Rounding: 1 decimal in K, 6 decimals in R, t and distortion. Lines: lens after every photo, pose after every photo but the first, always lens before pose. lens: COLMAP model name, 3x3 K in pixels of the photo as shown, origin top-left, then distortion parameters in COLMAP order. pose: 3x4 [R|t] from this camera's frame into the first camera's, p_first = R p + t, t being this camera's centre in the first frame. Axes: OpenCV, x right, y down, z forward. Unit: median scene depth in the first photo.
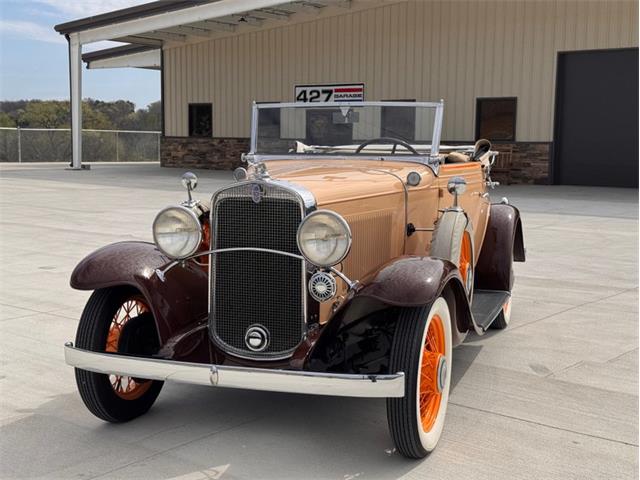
lens RADIAL K [[898.0, 0, 320.4], [0, 898.0, 234.1], [0, 0, 1]] dist [0.129033, 0.000000]
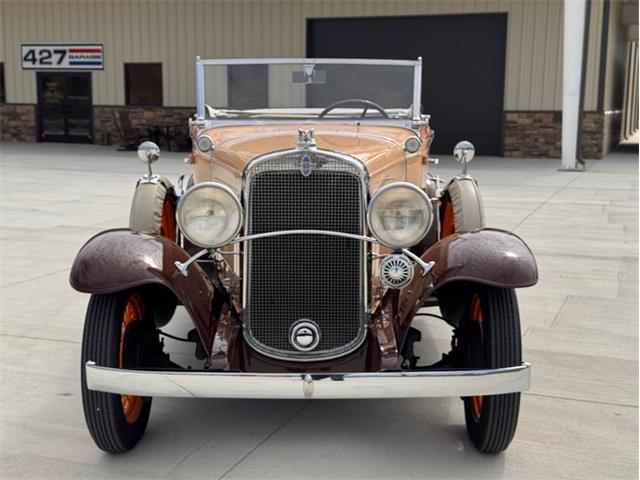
lens RADIAL K [[898.0, 0, 325.3], [0, 898.0, 241.0], [0, 0, 1]] dist [0.129033, 0.000000]
pose [[0.946627, -0.052494, 0.318028, -0.042539], [0.038449, 0.997995, 0.050284, -0.002176], [-0.320030, -0.035373, 0.946747, 0.026075]]
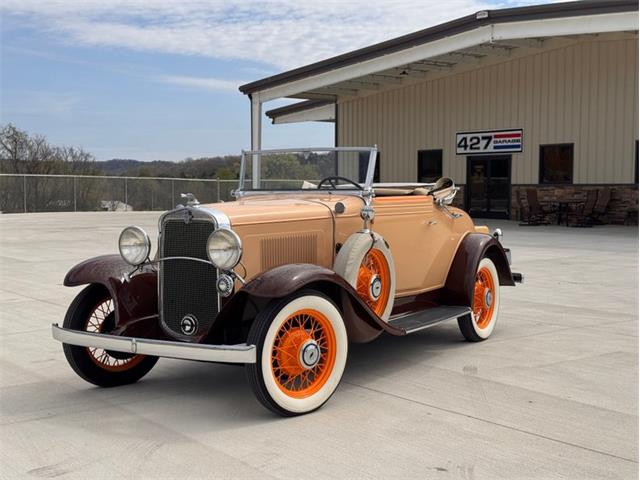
lens RADIAL K [[898.0, 0, 316.8], [0, 898.0, 239.2], [0, 0, 1]] dist [0.129033, 0.000000]
pose [[0.973059, 0.001377, -0.230551, 0.056564], [-0.012349, 0.998858, -0.046151, 0.006397], [0.230224, 0.047755, 0.971965, -0.035322]]
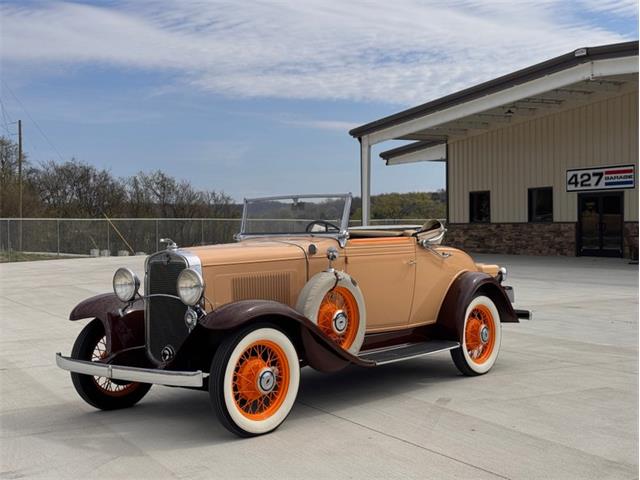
lens RADIAL K [[898.0, 0, 311.7], [0, 898.0, 229.7], [0, 0, 1]] dist [0.129033, 0.000000]
pose [[0.923956, -0.023146, -0.381797, 0.098588], [-0.015579, 0.995062, -0.098027, 0.006928], [0.382180, 0.096521, 0.919033, -0.043413]]
